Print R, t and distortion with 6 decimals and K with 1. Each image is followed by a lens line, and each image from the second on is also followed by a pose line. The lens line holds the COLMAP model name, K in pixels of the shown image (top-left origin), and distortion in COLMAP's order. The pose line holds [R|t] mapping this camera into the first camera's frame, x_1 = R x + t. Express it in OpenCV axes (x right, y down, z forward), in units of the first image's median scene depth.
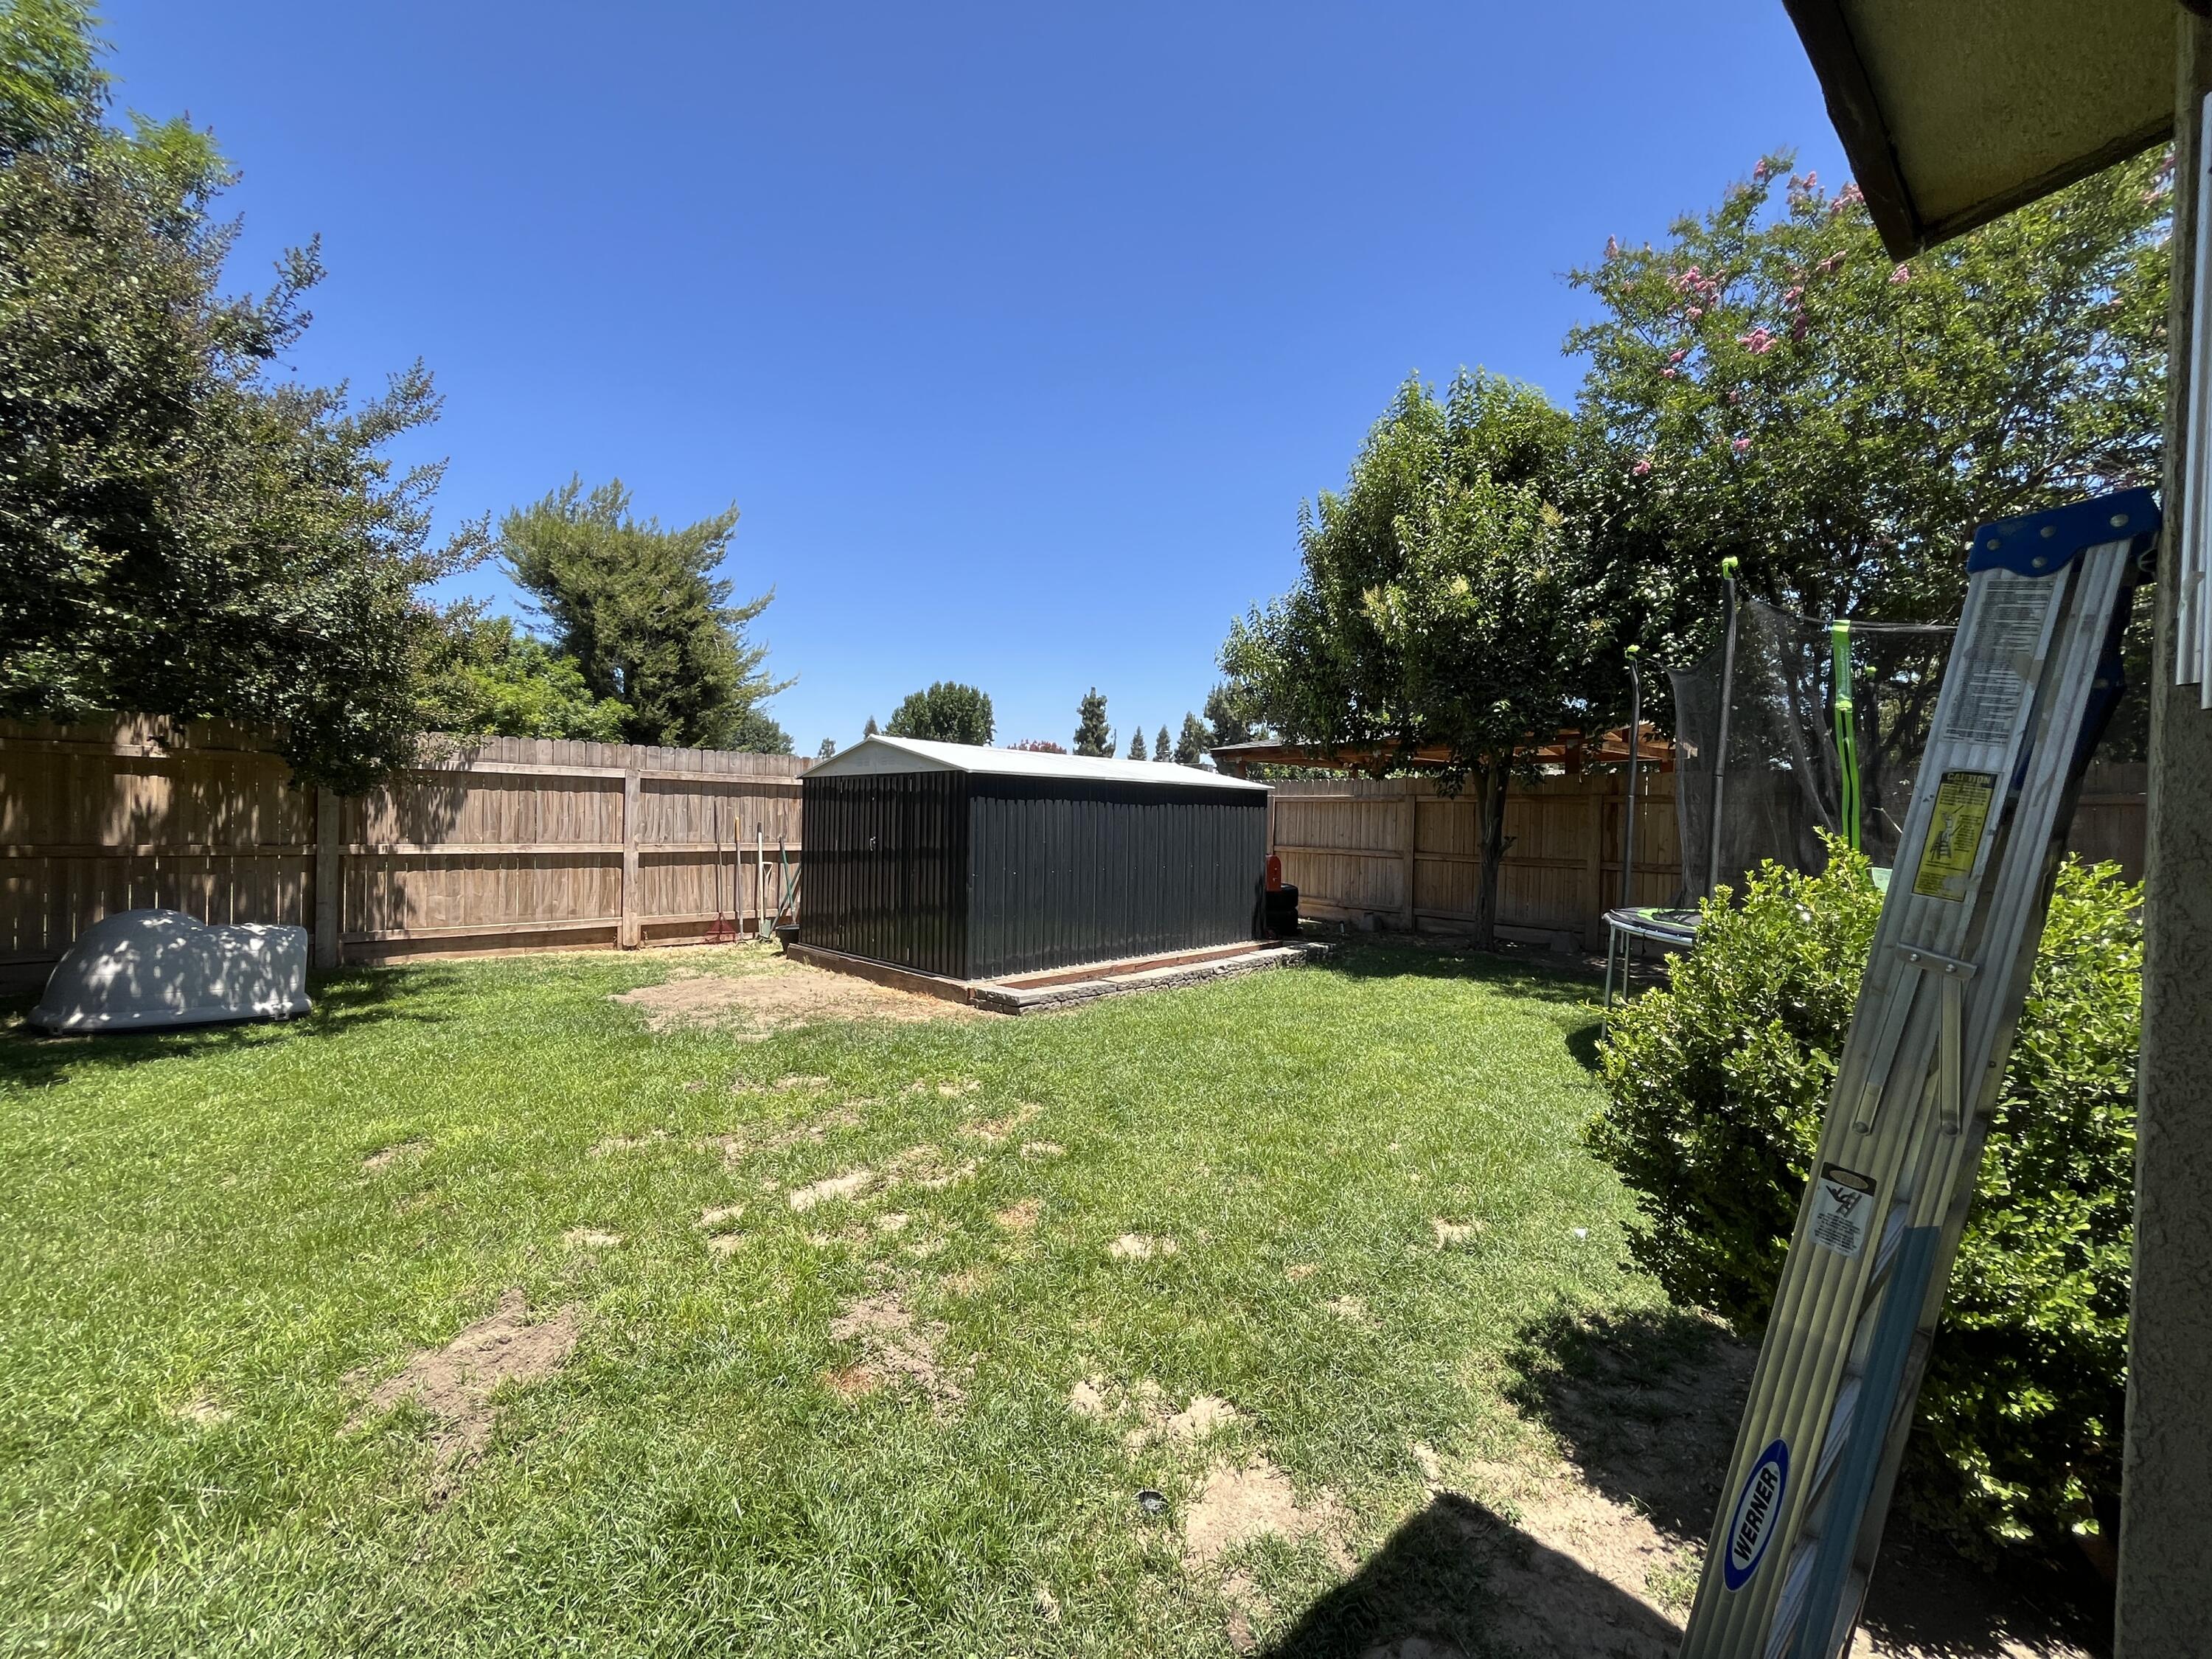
lens RADIAL K [[898.2, 0, 1094.7], [0, 898.2, 825.7], [0, 0, 1]] dist [-0.003381, 0.000633]
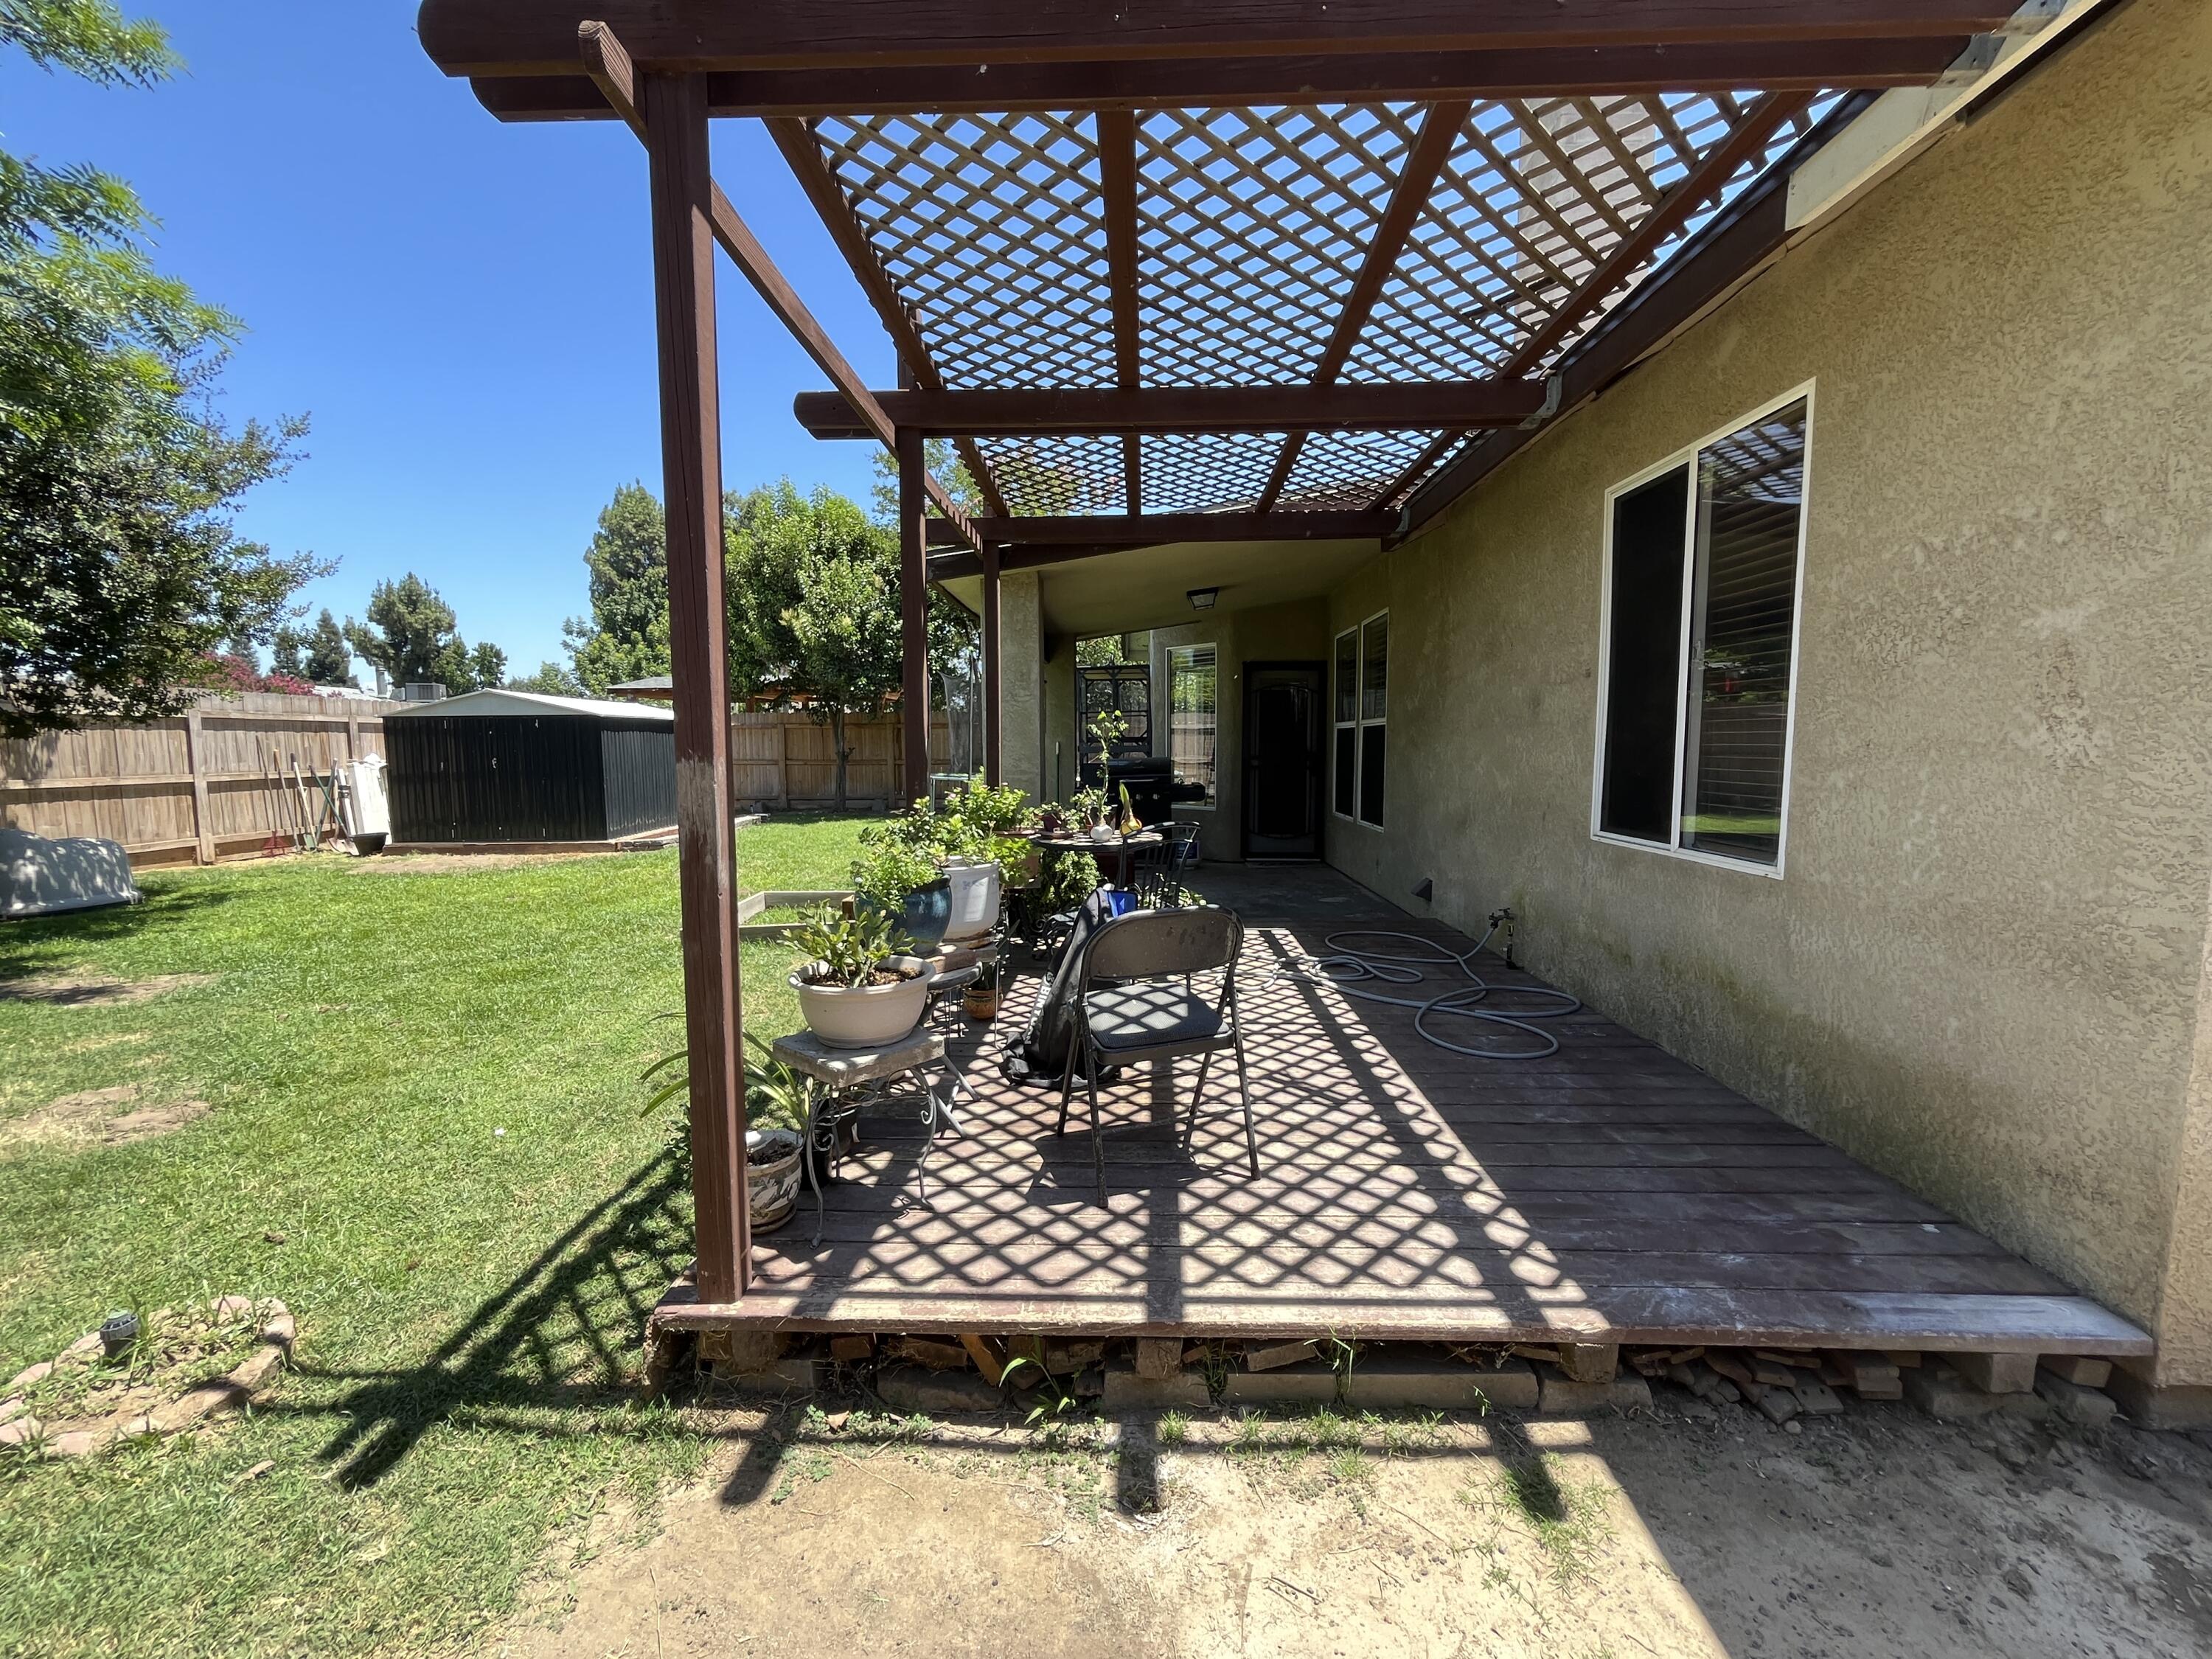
lens RADIAL K [[898.2, 0, 1100.7], [0, 898.2, 826.1], [0, 0, 1]] dist [-0.003381, 0.000633]
pose [[0.672580, -0.092317, 0.734244, -0.917514], [0.026510, 0.994557, 0.100763, 0.001665], [-0.739550, -0.048306, 0.671366, -0.997567]]
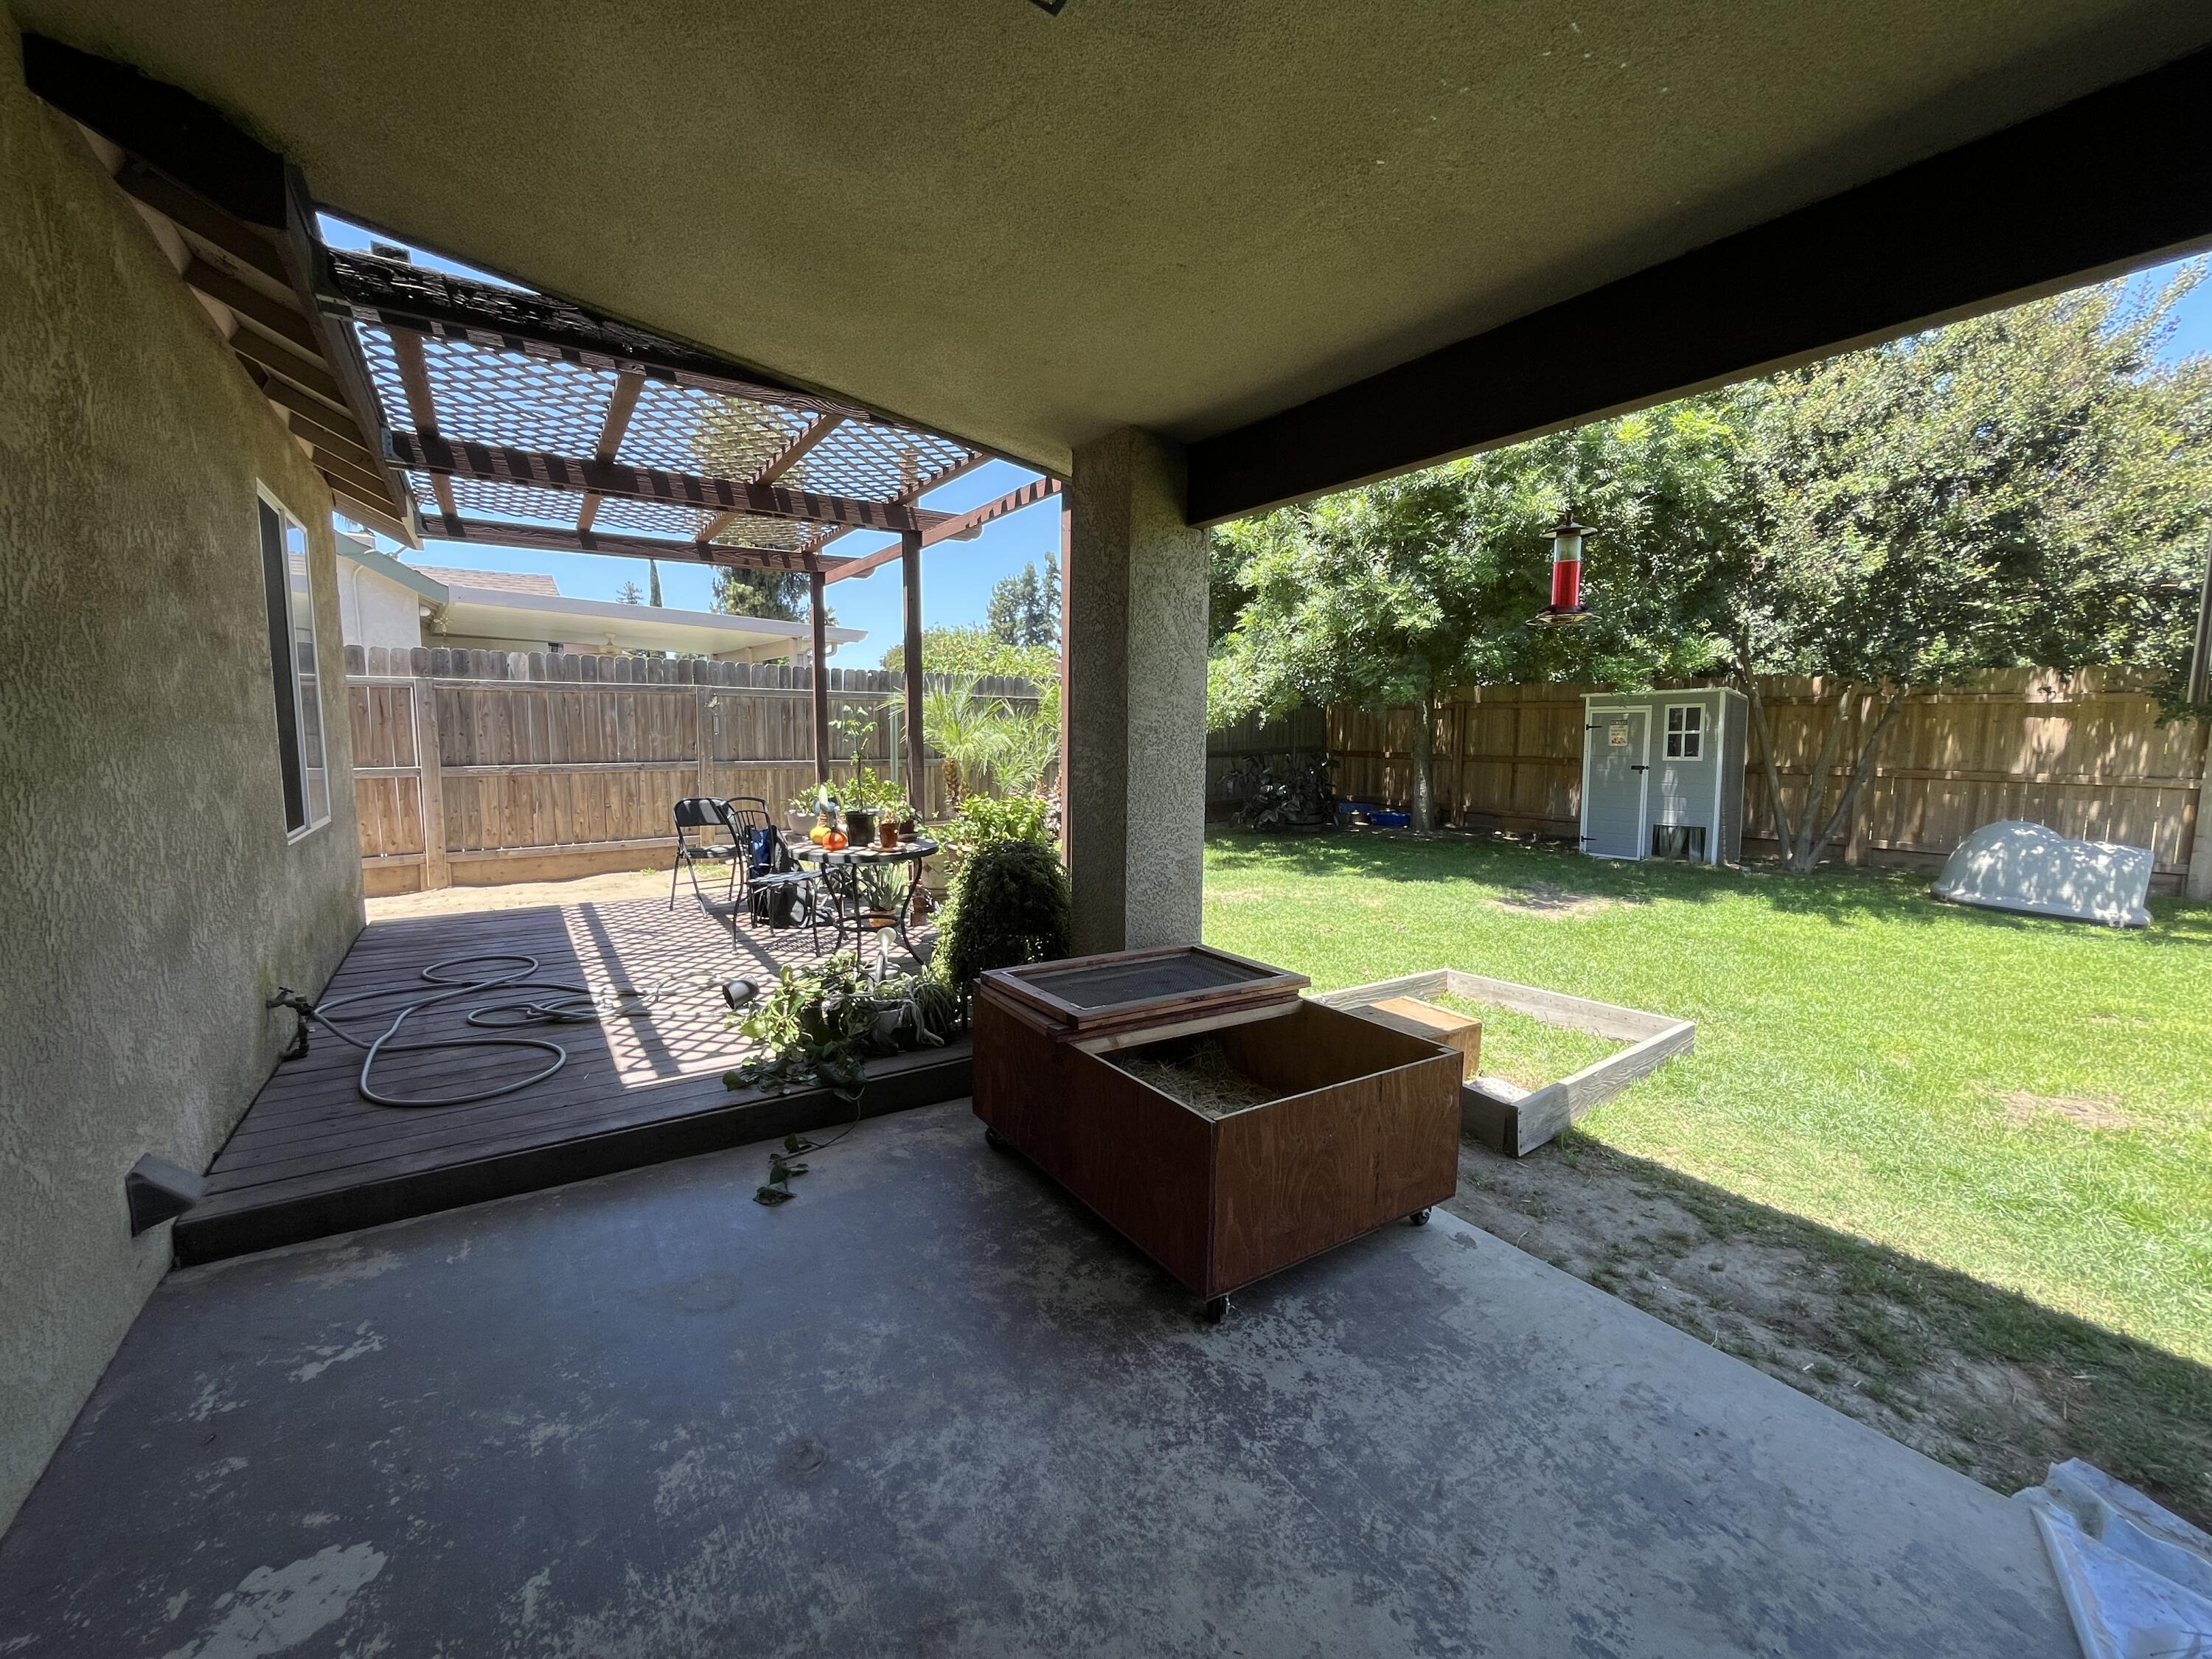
lens RADIAL K [[898.2, 0, 1099.4], [0, 898.2, 827.0], [0, 0, 1]] dist [-0.003381, 0.000633]
pose [[-0.117657, 0.087578, -0.989185, 0.375905], [-0.017713, 0.995760, 0.090267, 0.006166], [0.992896, 0.028142, -0.115607, -0.173820]]
